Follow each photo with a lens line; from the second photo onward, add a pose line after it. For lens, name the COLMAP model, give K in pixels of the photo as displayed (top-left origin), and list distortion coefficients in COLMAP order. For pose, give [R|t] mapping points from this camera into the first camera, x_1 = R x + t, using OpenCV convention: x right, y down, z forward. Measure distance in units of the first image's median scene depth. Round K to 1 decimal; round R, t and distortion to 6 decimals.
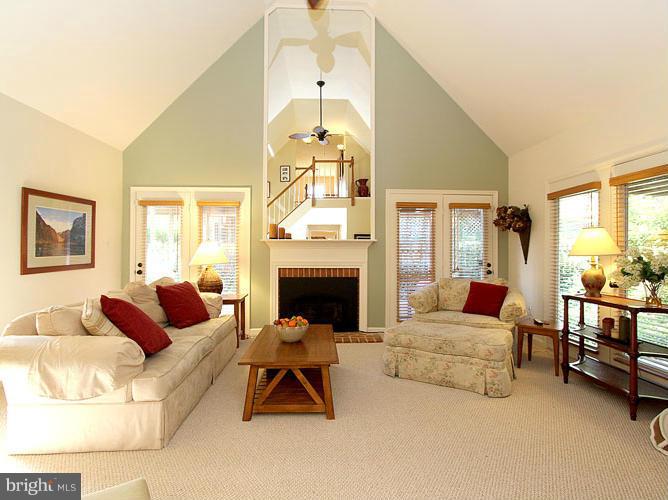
lens RADIAL K [[358.5, 0, 336.5], [0, 358.5, 245.9], [0, 0, 1]] dist [0.002964, 0.001998]
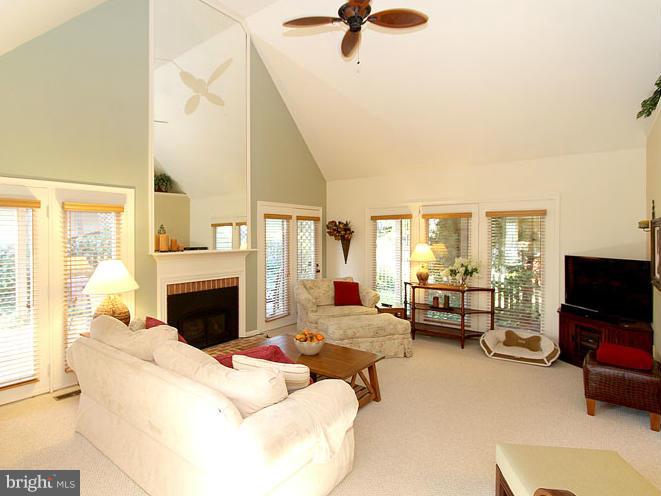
lens RADIAL K [[377.4, 0, 301.7], [0, 377.4, 241.9], [0, 0, 1]] dist [-0.001414, -0.000172]
pose [[0.673487, -0.018101, 0.738977, -0.624295], [-0.004044, 0.999595, 0.028170, -0.069948], [-0.739188, -0.021961, 0.673141, 0.149568]]
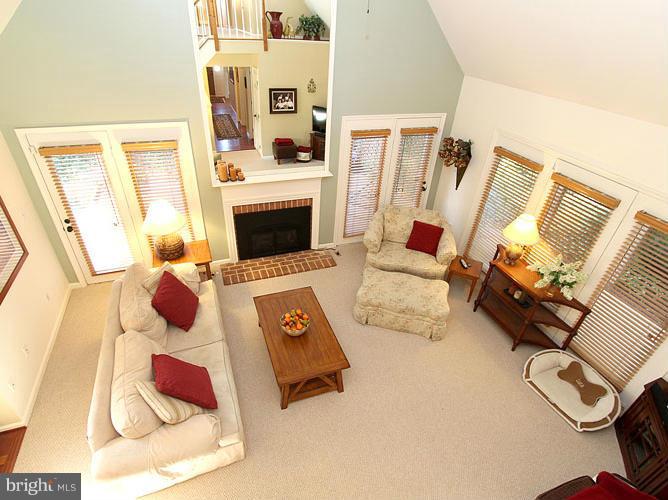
lens RADIAL K [[358.5, 0, 329.0], [0, 358.5, 252.2], [0, 0, 1]] dist [0.002964, 0.001998]
pose [[0.952983, -0.129695, 0.273865, -0.196995], [-0.052036, 0.820310, 0.569548, -0.406332], [-0.298522, -0.557020, 0.774992, 0.109244]]
